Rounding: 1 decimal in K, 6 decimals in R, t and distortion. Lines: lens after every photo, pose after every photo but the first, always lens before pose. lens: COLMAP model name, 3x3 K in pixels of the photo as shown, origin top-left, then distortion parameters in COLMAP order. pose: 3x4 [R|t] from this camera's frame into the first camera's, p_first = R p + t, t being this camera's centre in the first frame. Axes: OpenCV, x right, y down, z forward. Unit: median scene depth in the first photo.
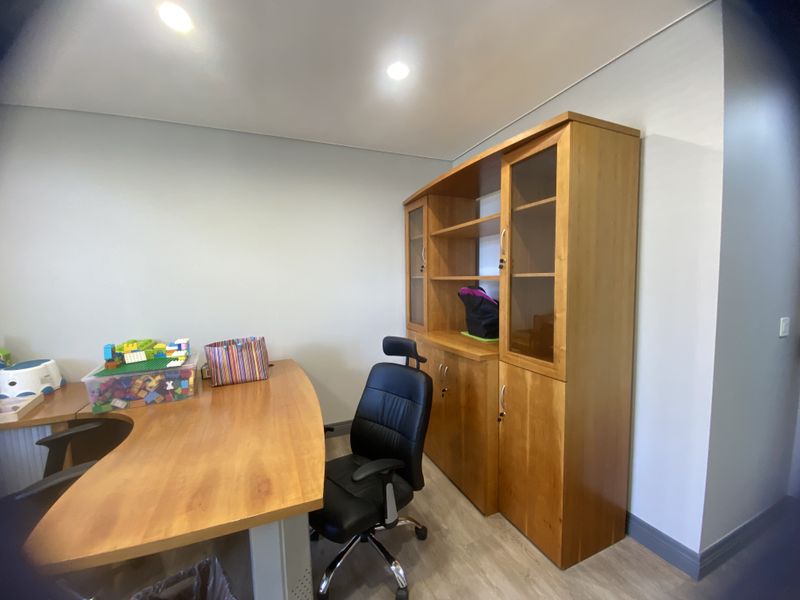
lens RADIAL K [[325.6, 0, 400.0], [0, 325.6, 300.0], [0, 0, 1]] dist [0.014070, -0.019863]
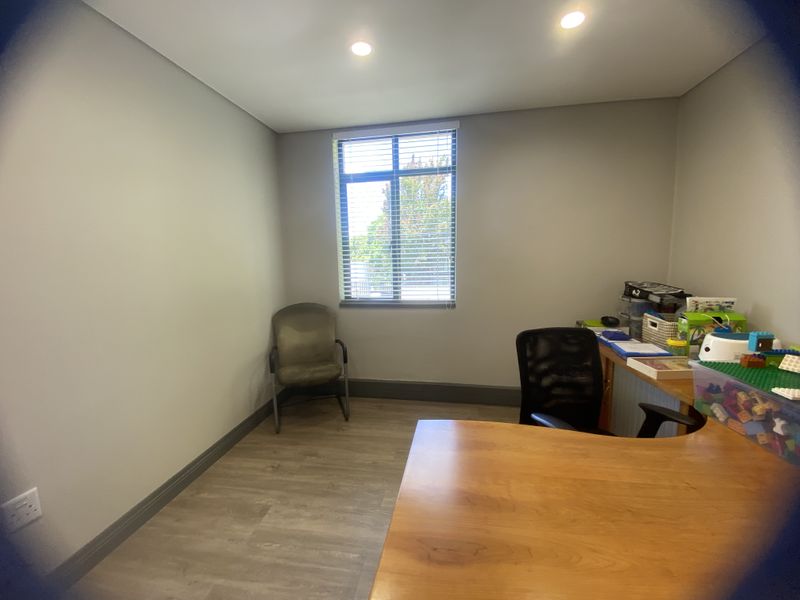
lens RADIAL K [[325.6, 0, 400.0], [0, 325.6, 300.0], [0, 0, 1]] dist [0.014070, -0.019863]
pose [[-0.545245, 0.135452, -0.827261, 0.059257], [-0.027318, 0.983464, 0.179033, -0.027494], [0.837831, 0.120216, -0.532528, 0.721897]]
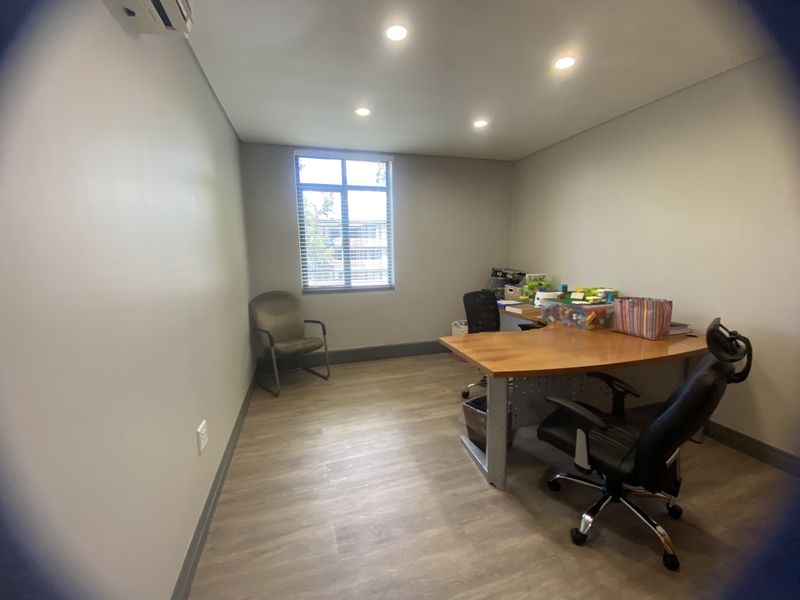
lens RADIAL K [[325.6, 0, 400.0], [0, 325.6, 300.0], [0, 0, 1]] dist [0.014070, -0.019863]
pose [[-0.107996, 0.158196, -0.981484, 0.783085], [-0.052692, 0.984960, 0.164554, -0.007447], [0.992754, 0.069487, -0.098036, 0.369574]]
